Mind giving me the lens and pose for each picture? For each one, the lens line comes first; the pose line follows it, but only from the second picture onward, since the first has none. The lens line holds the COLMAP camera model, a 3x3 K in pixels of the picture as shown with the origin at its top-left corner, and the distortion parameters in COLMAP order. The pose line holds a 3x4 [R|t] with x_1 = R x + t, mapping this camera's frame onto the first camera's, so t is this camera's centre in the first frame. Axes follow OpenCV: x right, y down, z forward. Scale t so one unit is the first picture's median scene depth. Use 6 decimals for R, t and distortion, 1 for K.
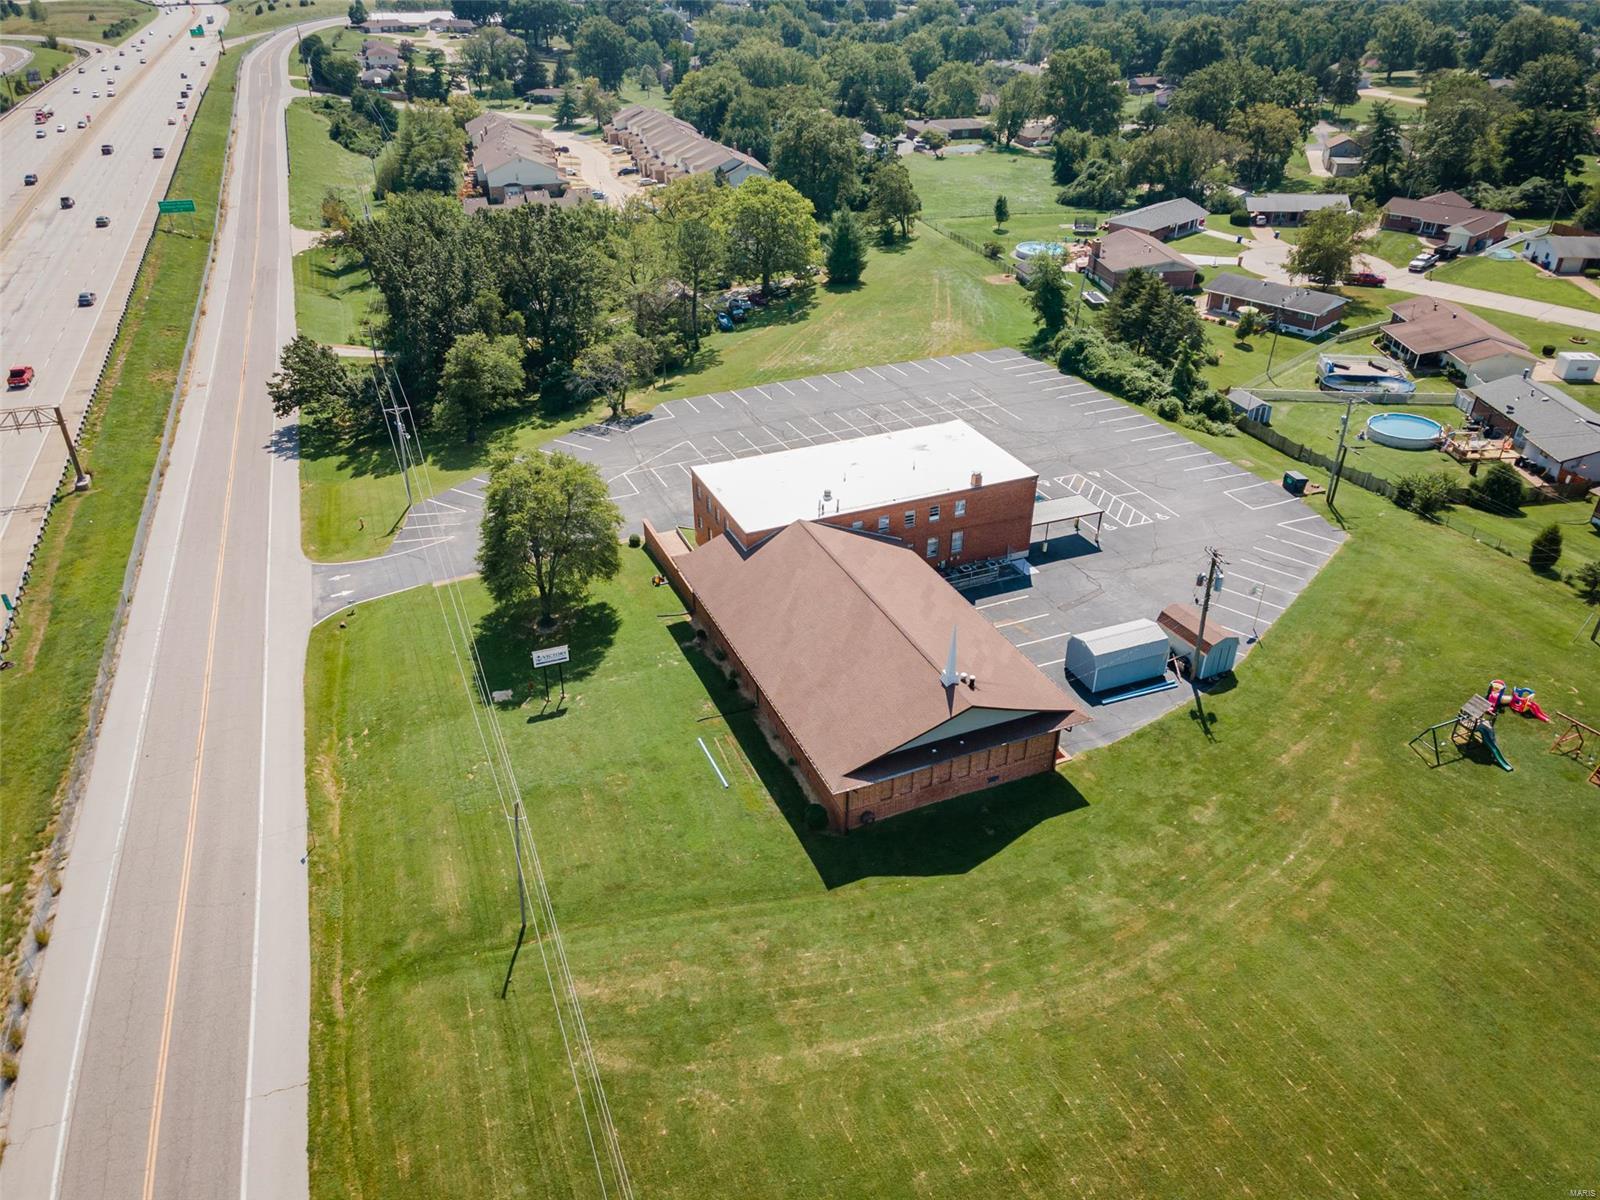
lens RADIAL K [[1151.8, 0, 798.3], [0, 1151.8, 605.3], [0, 0, 1]] dist [0.040875, 0.020661]
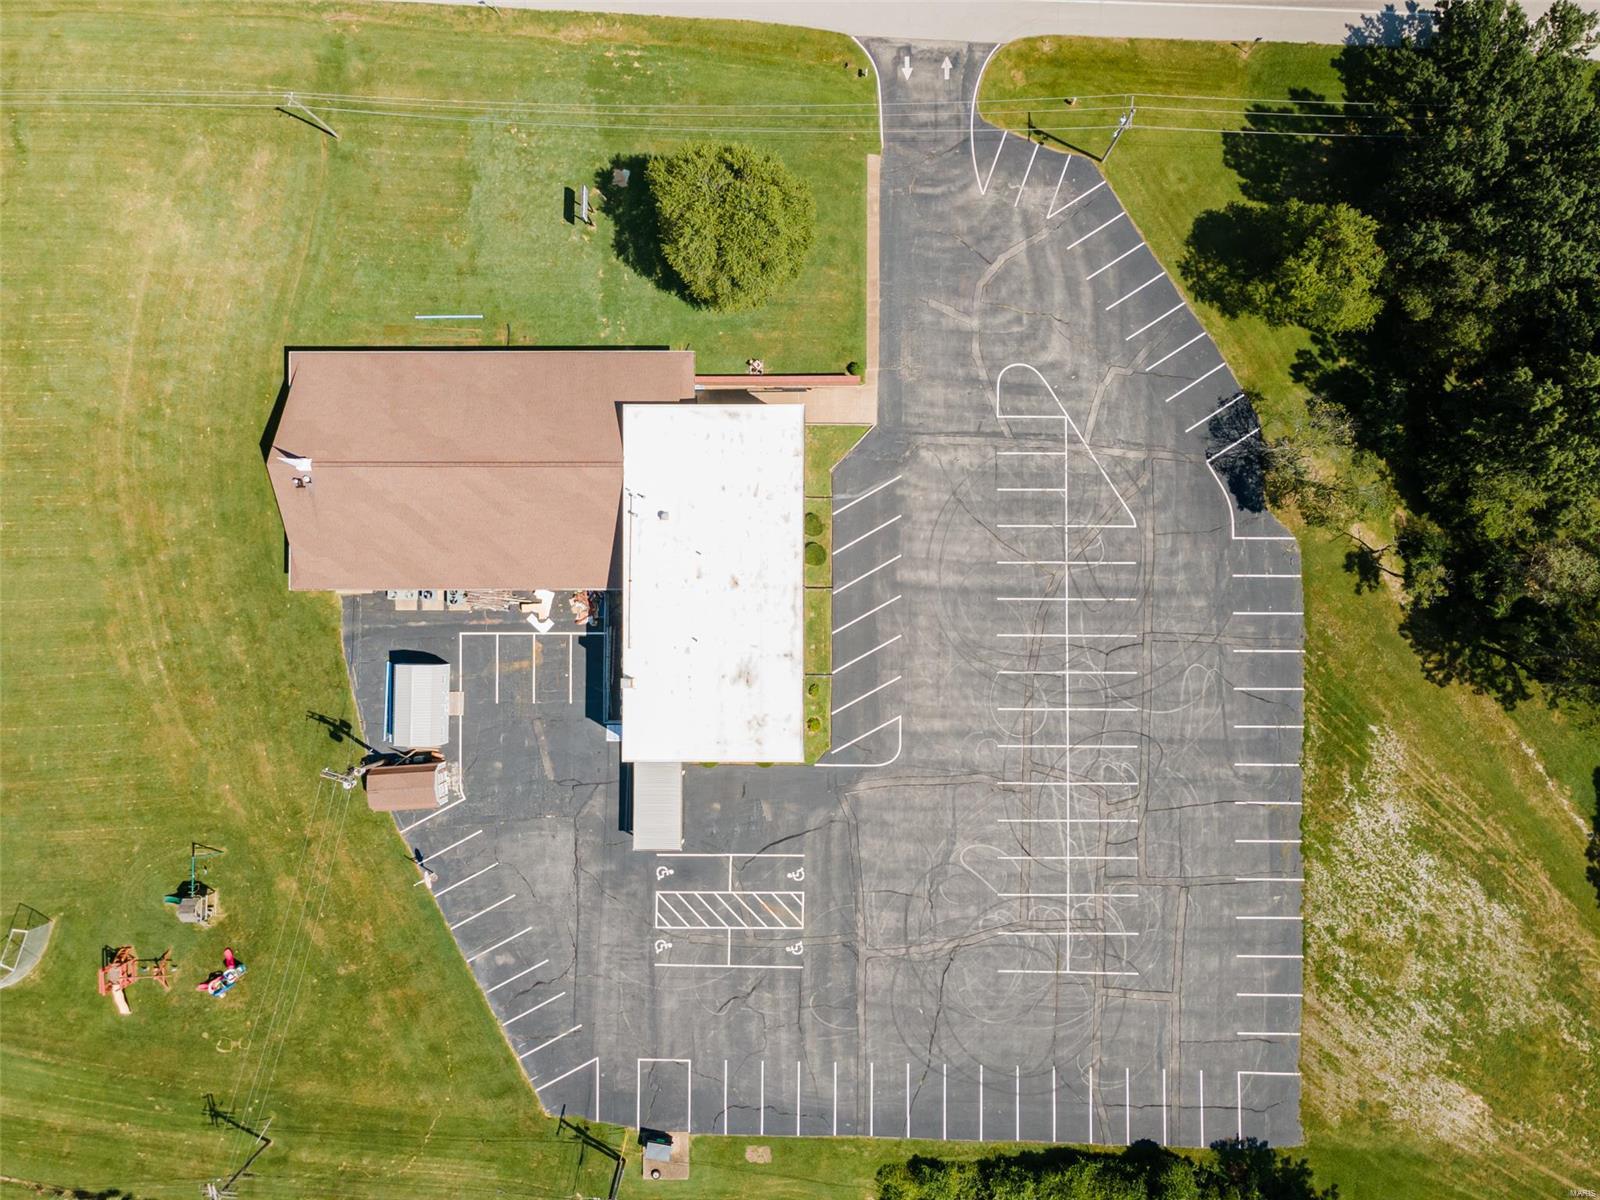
lens RADIAL K [[1151.8, 0, 798.3], [0, 1151.8, 605.3], [0, 0, 1]] dist [0.040875, 0.020661]
pose [[-0.395482, 0.918474, -0.000288, 0.031817], [-0.459285, -0.197491, 0.866057, -0.619293], [0.795394, 0.342642, 0.499945, 0.427130]]
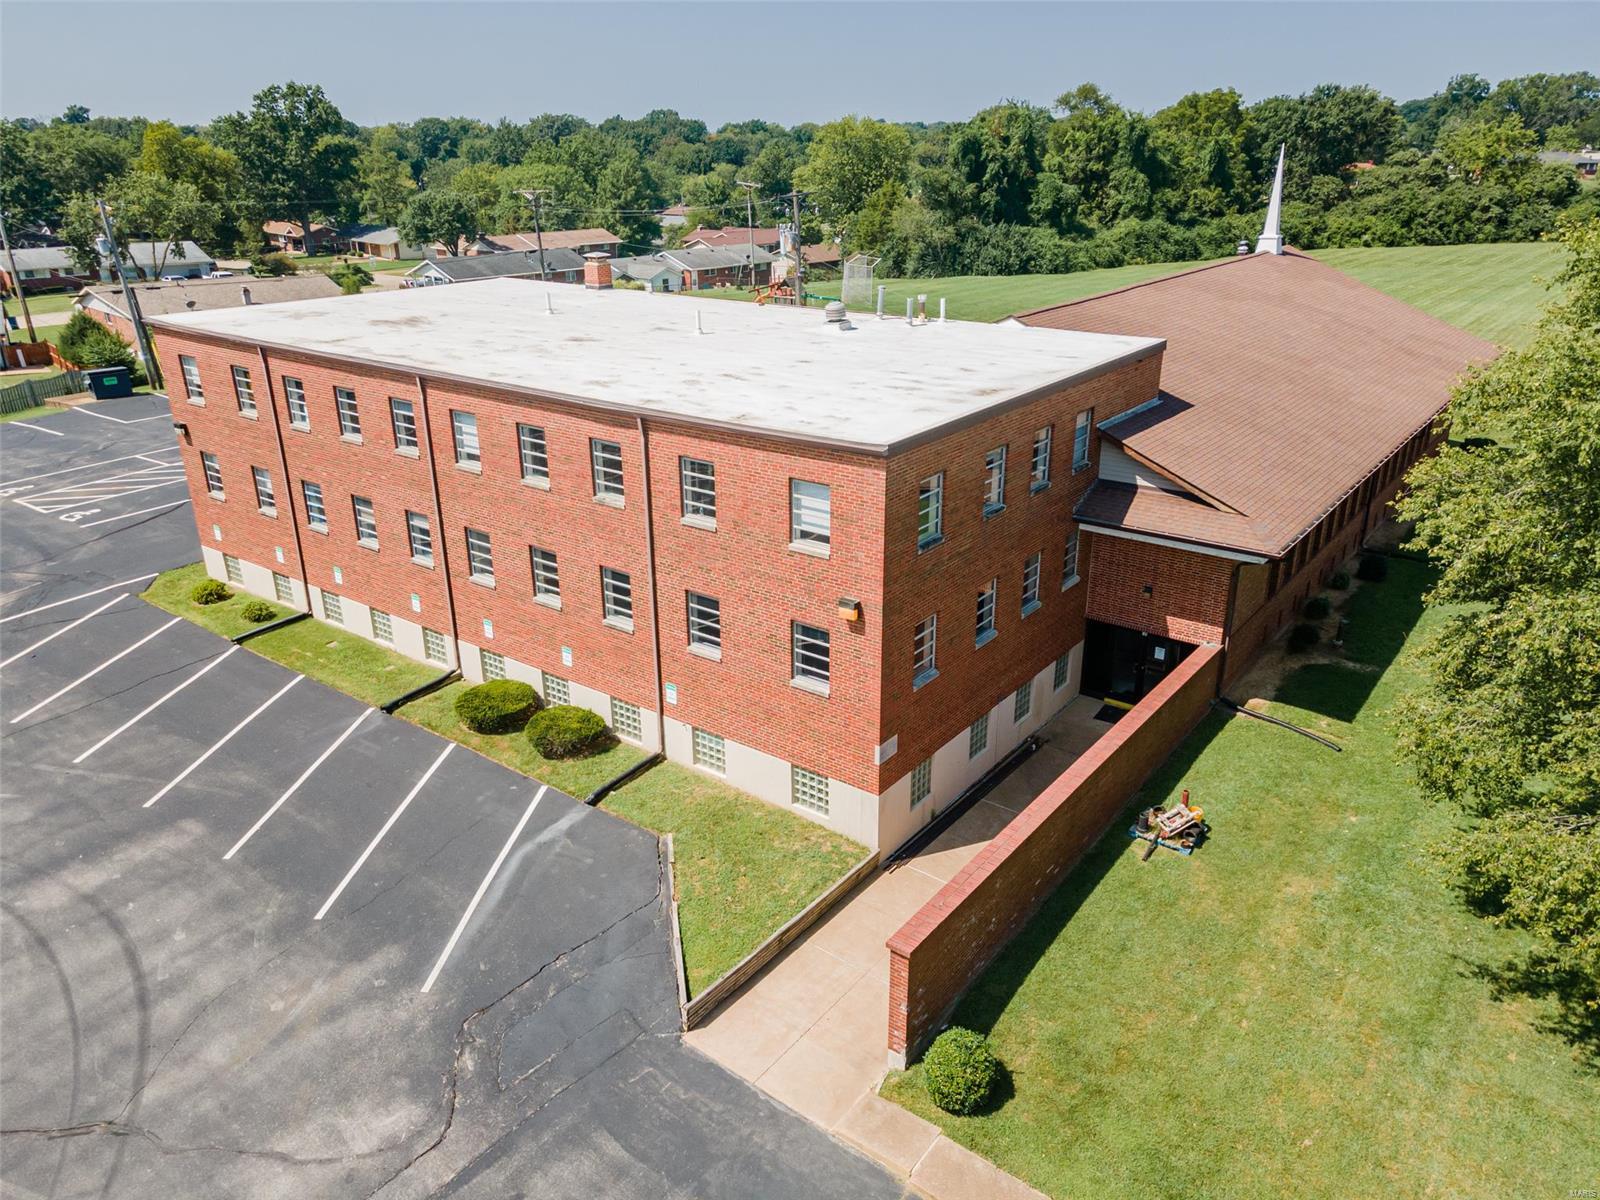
lens RADIAL K [[1156.6, 0, 800.0], [0, 1156.6, 600.0], [0, 0, 1]] dist [0.023401, 0.055917]
pose [[-0.496027, -0.317637, 0.808124, -0.180950], [0.461952, 0.691511, 0.555349, -0.154168], [-0.735226, 0.648783, -0.196275, 0.739541]]
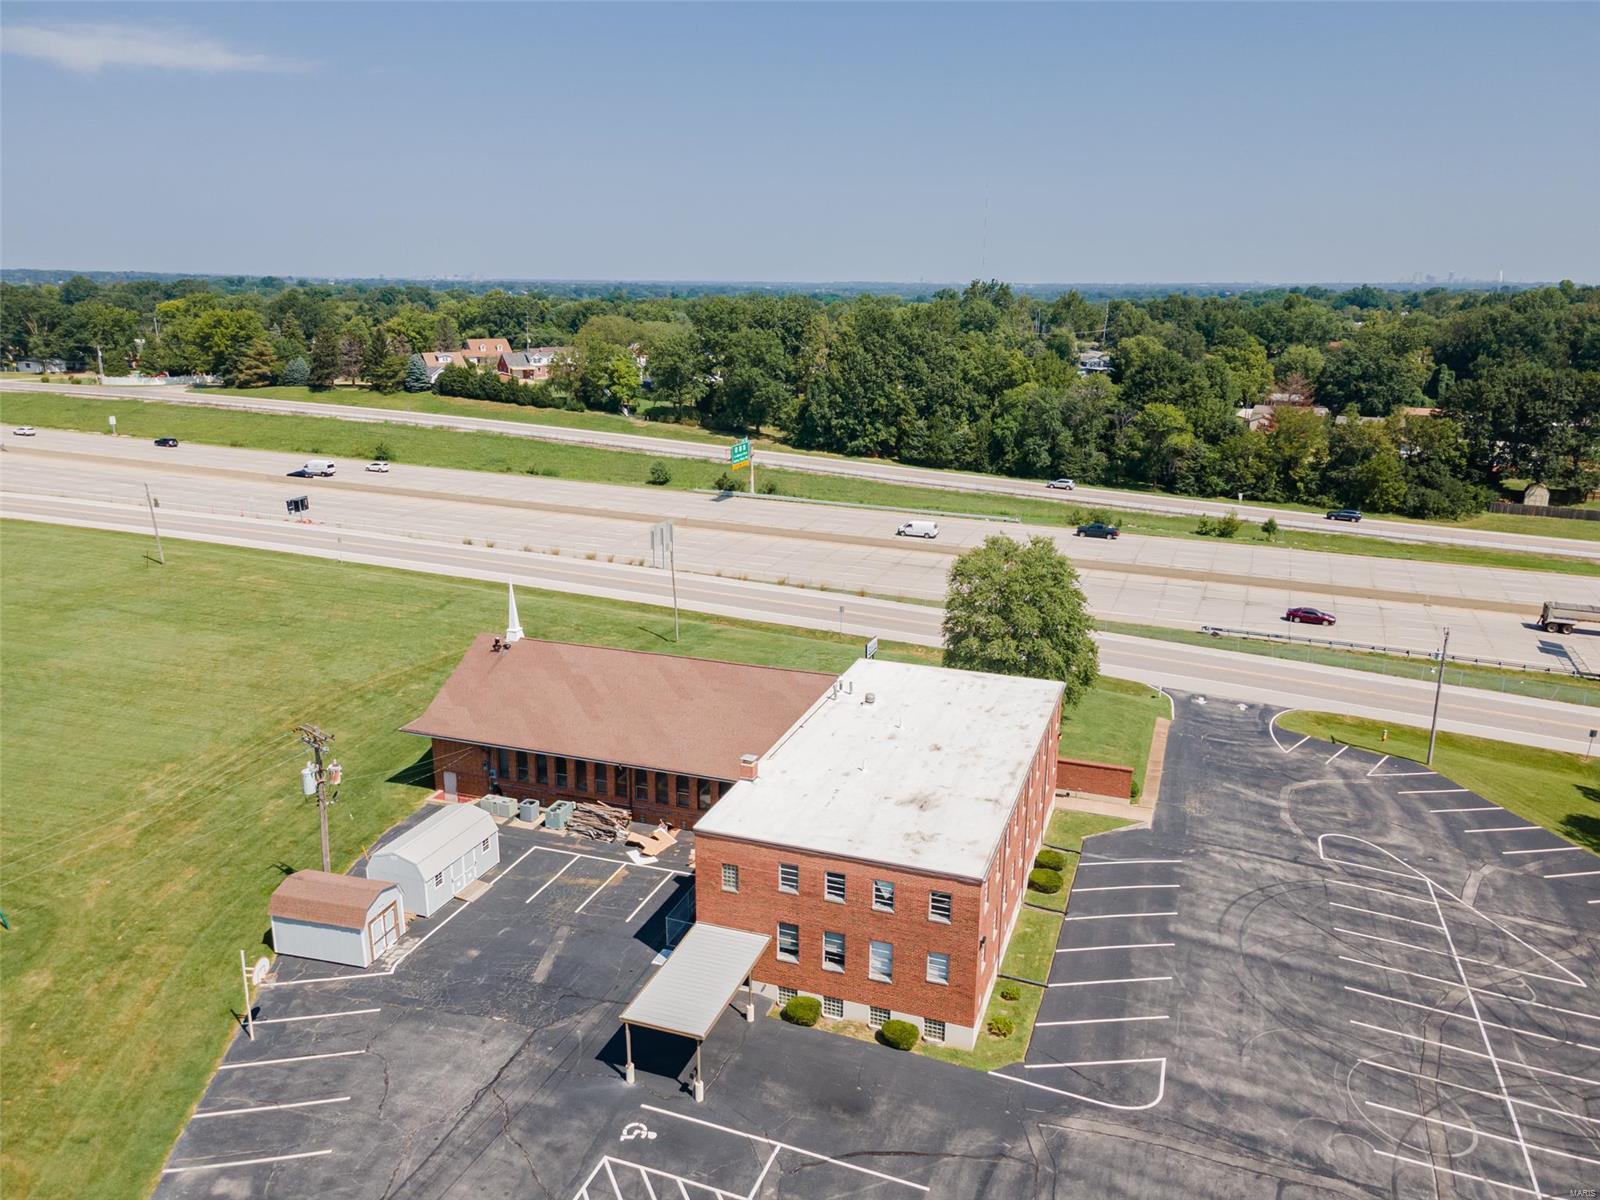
lens RADIAL K [[1156.9, 0, 793.5], [0, 1156.9, 623.7], [0, 0, 1]] dist [0.042636, 0.006137]
pose [[-0.683059, 0.204962, -0.701014, 0.365620], [-0.386015, 0.713494, 0.584739, -0.351948], [0.620019, 0.670013, -0.408240, 0.807407]]
